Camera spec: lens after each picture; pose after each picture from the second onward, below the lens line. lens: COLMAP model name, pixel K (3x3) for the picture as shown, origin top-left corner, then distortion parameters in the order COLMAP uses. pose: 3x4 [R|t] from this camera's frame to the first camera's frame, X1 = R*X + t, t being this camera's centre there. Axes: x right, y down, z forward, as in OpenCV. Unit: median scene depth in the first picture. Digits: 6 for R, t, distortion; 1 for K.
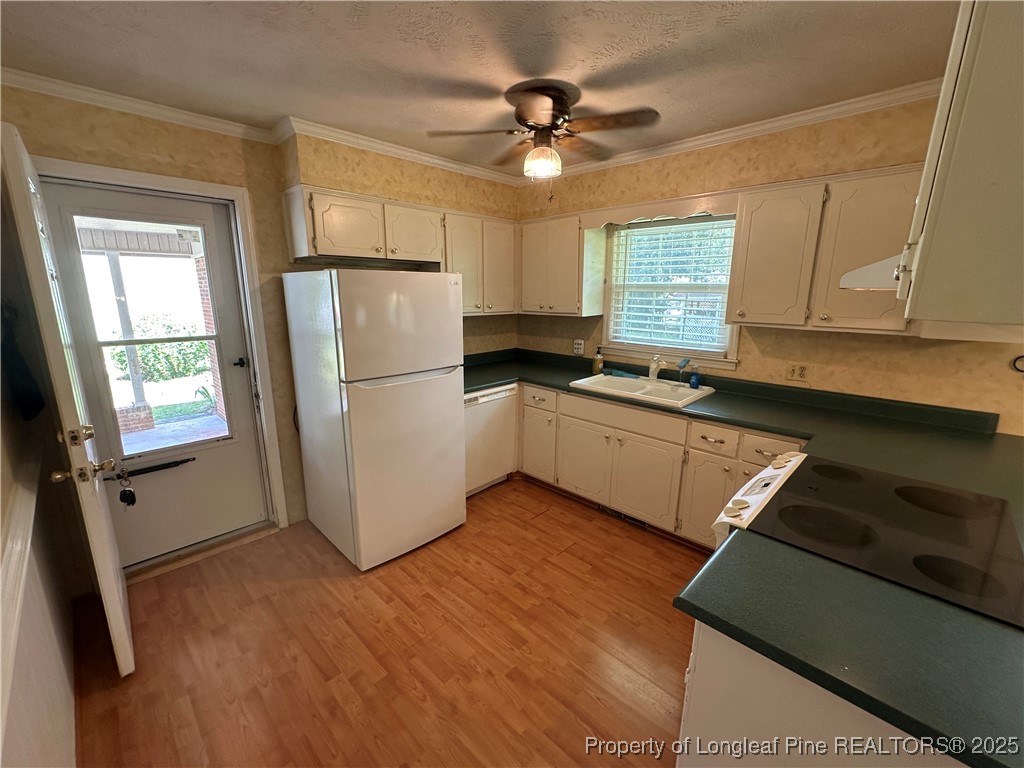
lens RADIAL K [[421.7, 0, 513.0], [0, 421.7, 384.7], [0, 0, 1]] dist [-0.004011, 0.000329]
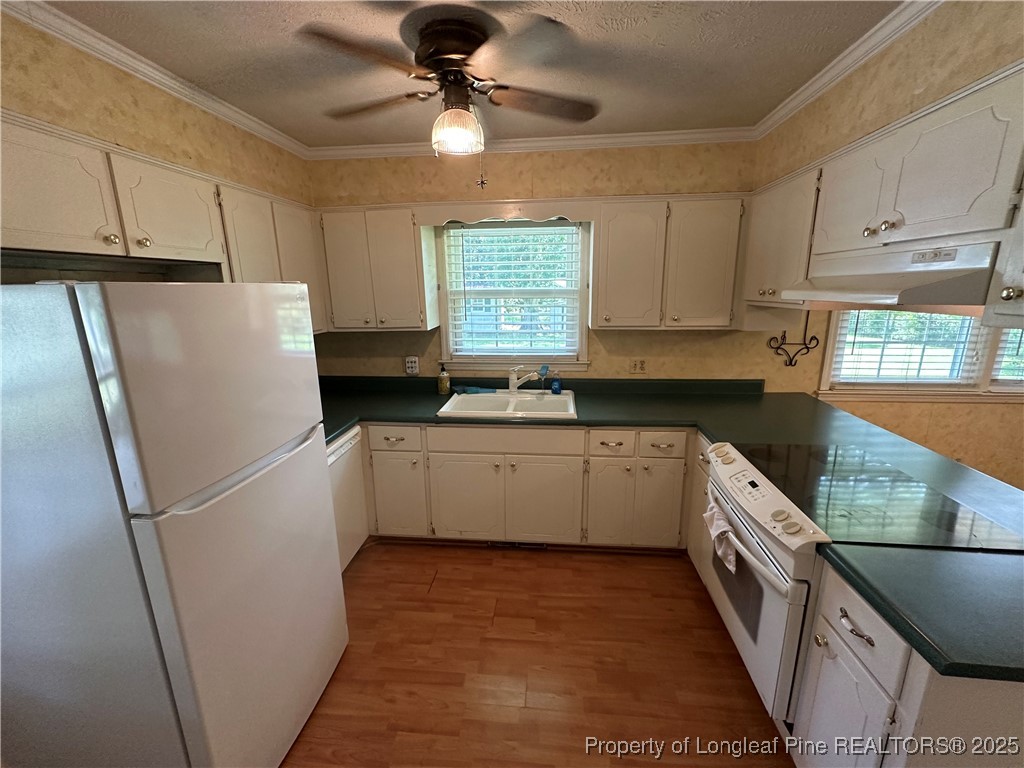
lens RADIAL K [[421.7, 0, 513.0], [0, 421.7, 384.7], [0, 0, 1]] dist [-0.004011, 0.000329]
pose [[0.783528, -0.157359, 0.601100, -0.263531], [0.154563, 0.986352, 0.056741, -0.091252], [-0.601825, 0.048450, 0.797157, 0.282421]]
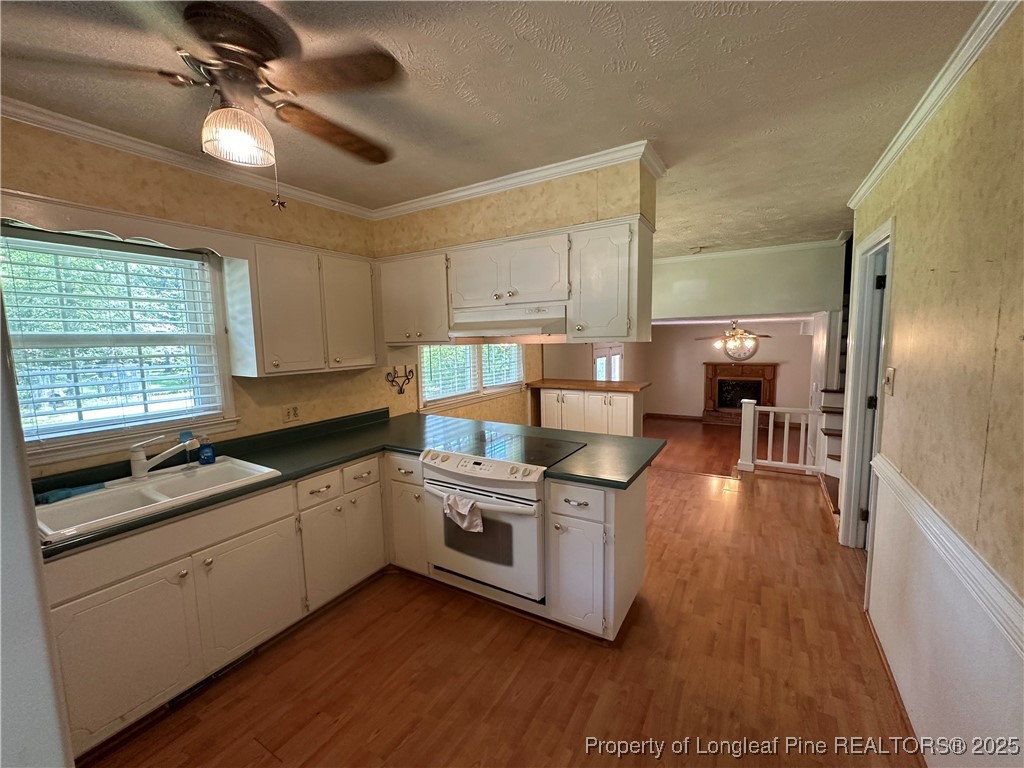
lens RADIAL K [[421.7, 0, 513.0], [0, 421.7, 384.7], [0, 0, 1]] dist [-0.004011, 0.000329]
pose [[-0.232068, -0.112462, 0.966176, -0.475977], [0.231453, 0.958380, 0.167148, -0.142112], [-0.944761, 0.262414, -0.196379, 0.614310]]
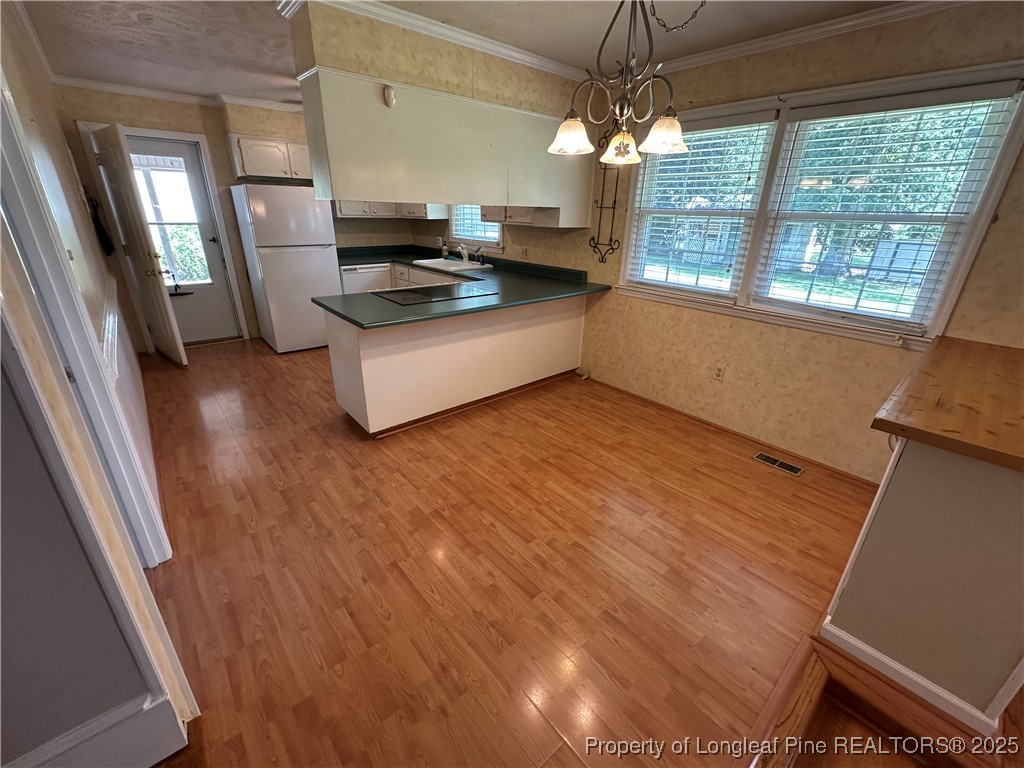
lens RADIAL K [[421.7, 0, 513.0], [0, 421.7, 384.7], [0, 0, 1]] dist [-0.004011, 0.000329]
pose [[0.995847, 0.050109, -0.076008, 0.738190], [-0.036441, 0.984493, 0.171598, 0.189050], [0.083428, -0.168116, 0.982230, -0.701640]]
